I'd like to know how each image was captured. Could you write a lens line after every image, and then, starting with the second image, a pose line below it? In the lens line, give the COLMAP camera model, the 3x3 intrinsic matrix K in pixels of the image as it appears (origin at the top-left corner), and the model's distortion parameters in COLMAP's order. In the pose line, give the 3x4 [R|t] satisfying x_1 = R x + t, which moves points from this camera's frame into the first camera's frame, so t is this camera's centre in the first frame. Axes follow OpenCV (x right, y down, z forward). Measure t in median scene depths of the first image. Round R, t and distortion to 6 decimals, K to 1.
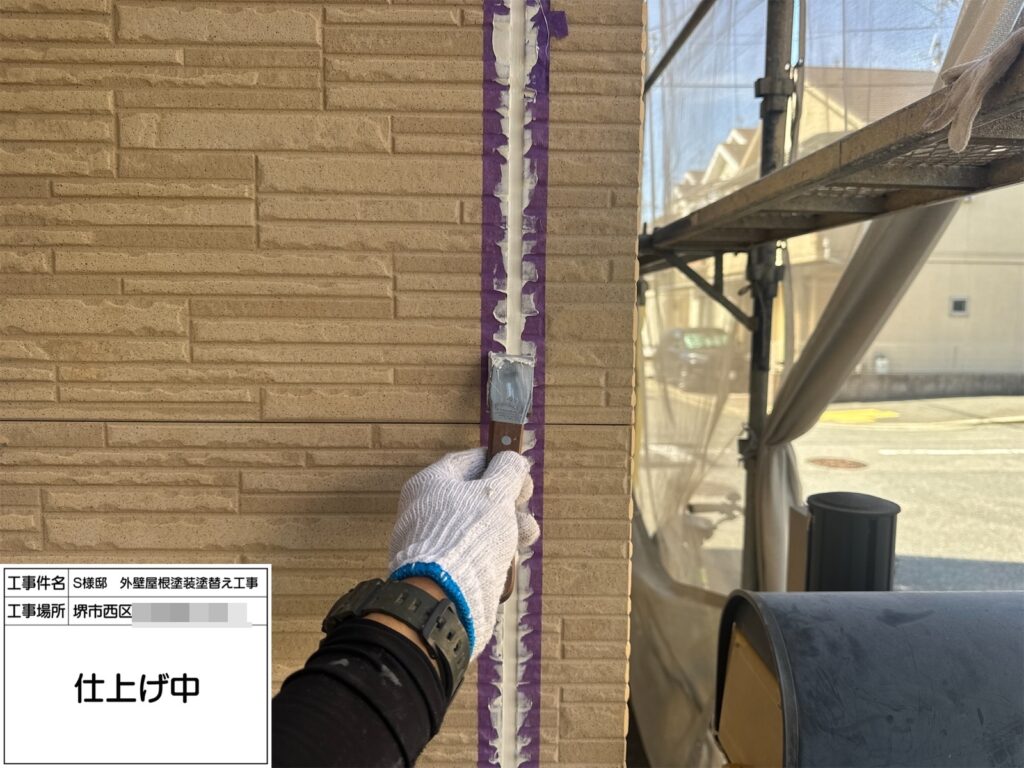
lens RADIAL K [[732.6, 0, 512.6], [0, 732.6, 375.0], [0, 0, 1]] dist [0.007352, -0.026094]
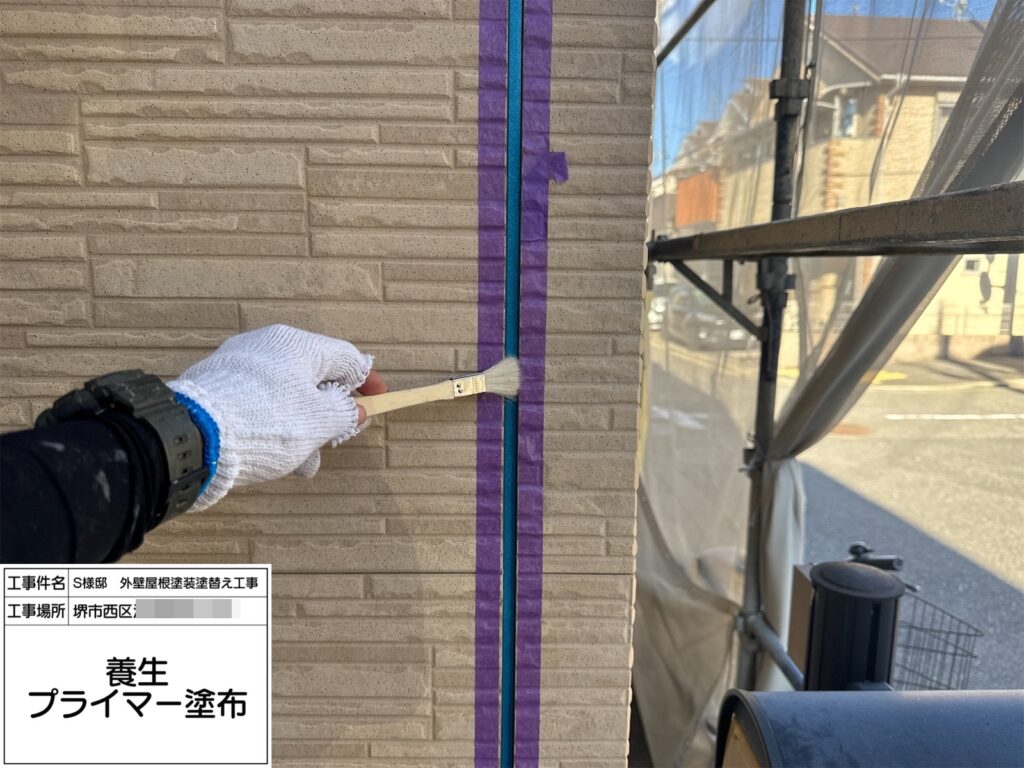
lens RADIAL K [[732.6, 0, 516.3], [0, 732.6, 376.4], [0, 0, 1]] dist [0.007352, -0.026094]
pose [[0.999987, 0.001443, -0.004826, 0.013786], [-0.001117, 0.997764, 0.066824, -0.262804], [0.004912, -0.066818, 0.997753, 0.047588]]
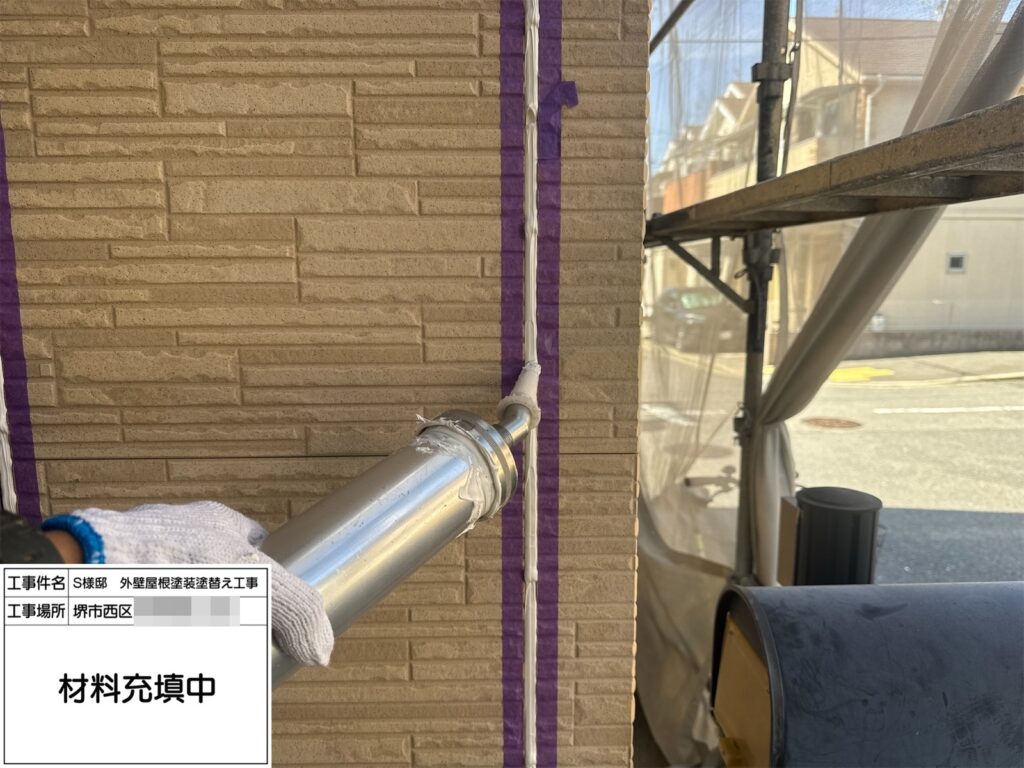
lens RADIAL K [[732.6, 0, 511.9], [0, 732.6, 380.3], [0, 0, 1]] dist [0.007352, -0.026094]
pose [[0.999891, -0.014547, 0.002679, -0.030521], [0.014353, 0.997985, 0.061800, -0.117545], [-0.003573, -0.061755, 0.998085, -0.111013]]
